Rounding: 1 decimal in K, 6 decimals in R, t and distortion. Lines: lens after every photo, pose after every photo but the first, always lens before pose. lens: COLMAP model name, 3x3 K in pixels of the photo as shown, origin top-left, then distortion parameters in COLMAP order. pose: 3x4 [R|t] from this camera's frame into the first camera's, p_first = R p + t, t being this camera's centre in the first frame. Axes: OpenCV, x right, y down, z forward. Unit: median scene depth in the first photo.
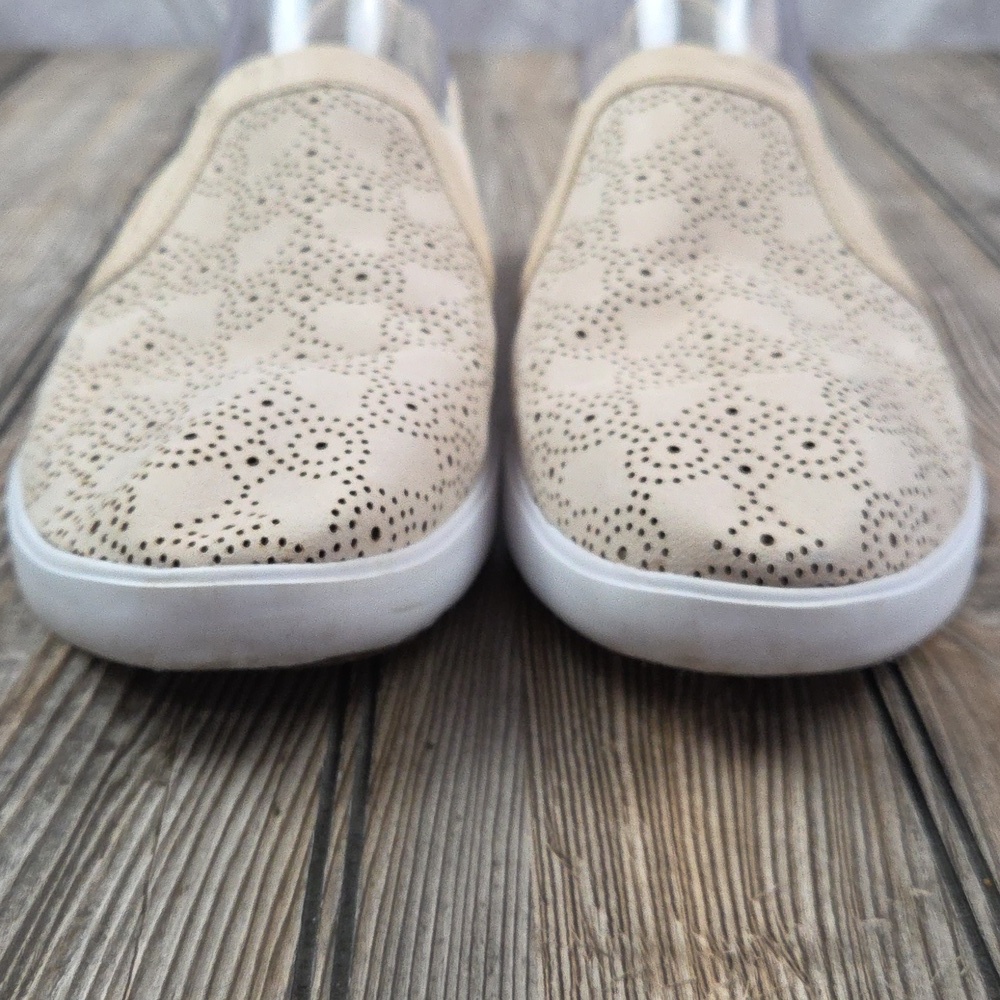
lens RADIAL K [[1499.9, 0, 517.0], [0, 1499.9, 497.8], [0, 0, 1]] dist [0.054371, -0.026522]
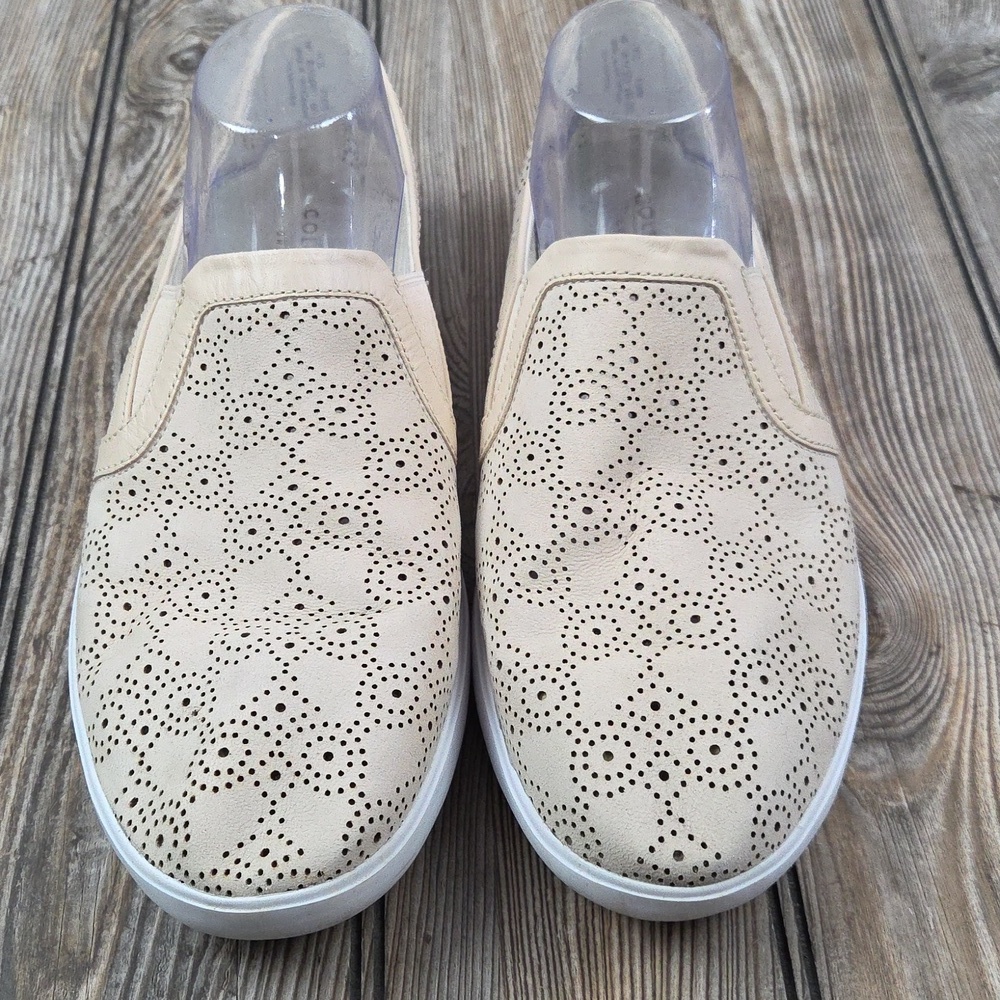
lens RADIAL K [[1488.3, 0, 500.0], [0, 1488.3, 500.0], [0, 0, 1]] dist [0.058140, -0.049106]
pose [[0.999246, -0.038502, -0.005080, 0.028359], [0.037342, 0.916635, 0.397978, -0.730385], [-0.010667, -0.397868, 0.917381, -0.063792]]
